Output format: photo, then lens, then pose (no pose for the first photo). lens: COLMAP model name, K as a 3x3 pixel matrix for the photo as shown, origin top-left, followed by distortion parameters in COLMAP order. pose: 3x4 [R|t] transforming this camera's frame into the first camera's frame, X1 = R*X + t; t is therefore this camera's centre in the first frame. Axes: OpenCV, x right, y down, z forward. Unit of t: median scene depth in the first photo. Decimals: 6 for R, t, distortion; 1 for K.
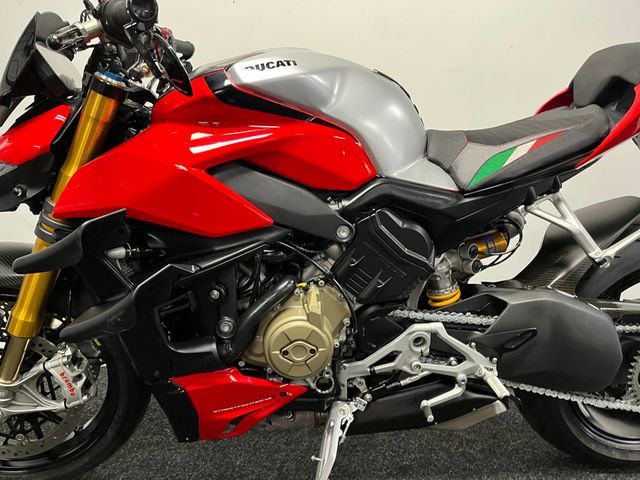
lens RADIAL K [[480.6, 0, 315.4], [0, 480.6, 242.8], [0, 0, 1]] dist [0.084361, -0.111760]
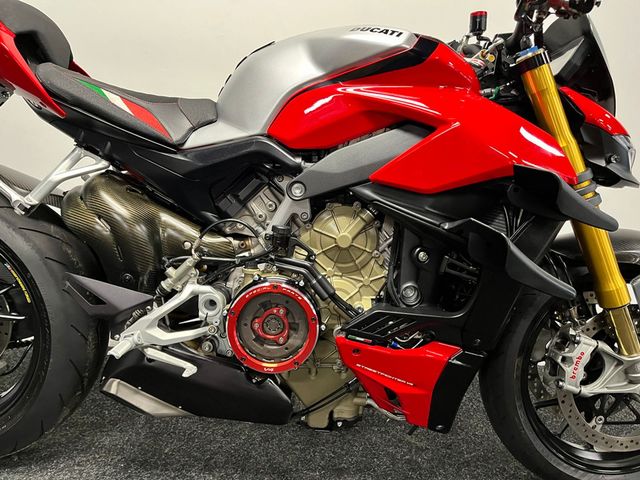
lens RADIAL K [[480.6, 0, 317.2], [0, 480.6, 234.3], [0, 0, 1]] dist [0.084361, -0.111760]
pose [[0.996388, 0.057657, -0.062342, 0.215365], [-0.059953, 0.997566, -0.035601, 0.062156], [0.060137, 0.039210, 0.997420, 0.069559]]
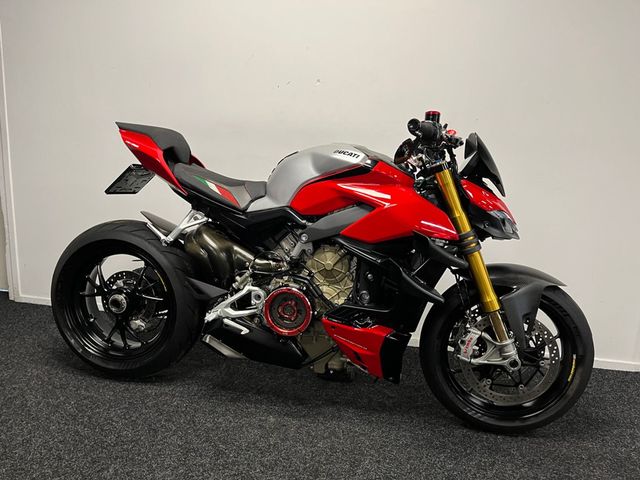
lens RADIAL K [[480.6, 0, 321.4], [0, 480.6, 241.8], [0, 0, 1]] dist [0.084361, -0.111760]
pose [[0.966374, 0.091207, -0.240423, 0.584861], [-0.096207, 0.995320, -0.009114, -0.028906], [0.238467, 0.031938, 0.970625, -0.645389]]
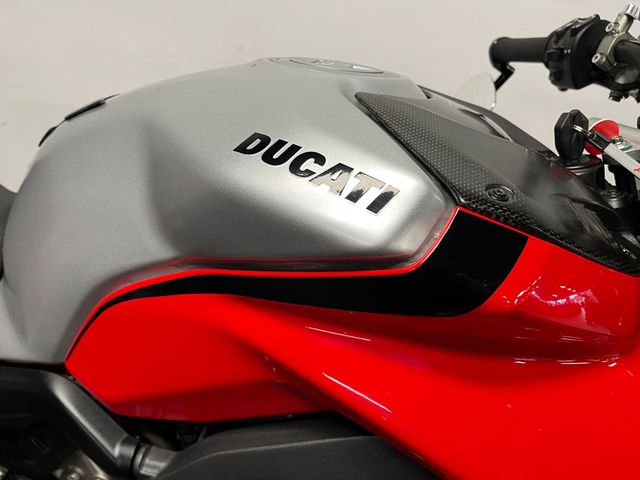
lens RADIAL K [[480.6, 0, 320.1], [0, 480.6, 236.4], [0, 0, 1]] dist [0.084361, -0.111760]
pose [[0.970137, 0.139928, -0.198125, 0.308143], [-0.088986, 0.965189, 0.245949, -0.378516], [0.225644, -0.220974, 0.948818, 0.699286]]
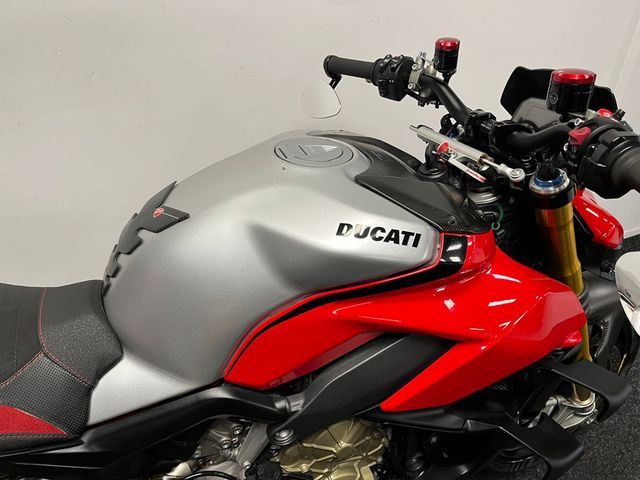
lens RADIAL K [[480.6, 0, 318.9], [0, 480.6, 243.6], [0, 0, 1]] dist [0.084361, -0.111760]
pose [[0.949228, -0.176556, 0.260372, 0.032957], [0.053724, 0.906479, 0.418818, -0.577044], [-0.309966, -0.383566, 0.869941, 0.489012]]
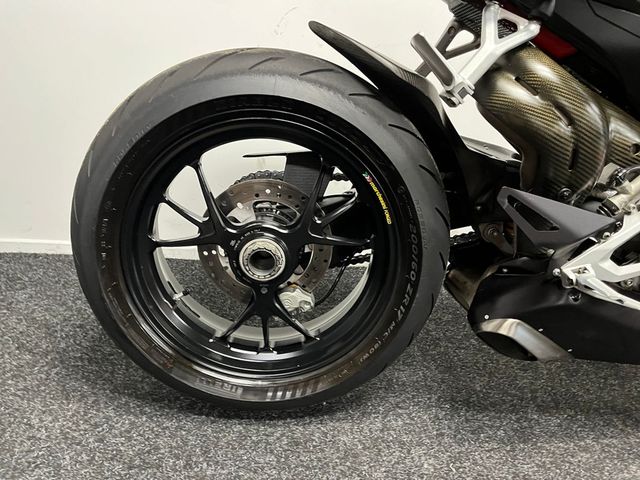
lens RADIAL K [[480.6, 0, 315.2], [0, 480.6, 243.8], [0, 0, 1]] dist [0.084361, -0.111760]
pose [[0.997599, 0.068653, -0.009109, -0.571769], [-0.065992, 0.982241, 0.175633, 0.107483], [0.021005, -0.174610, 0.984414, 0.285481]]
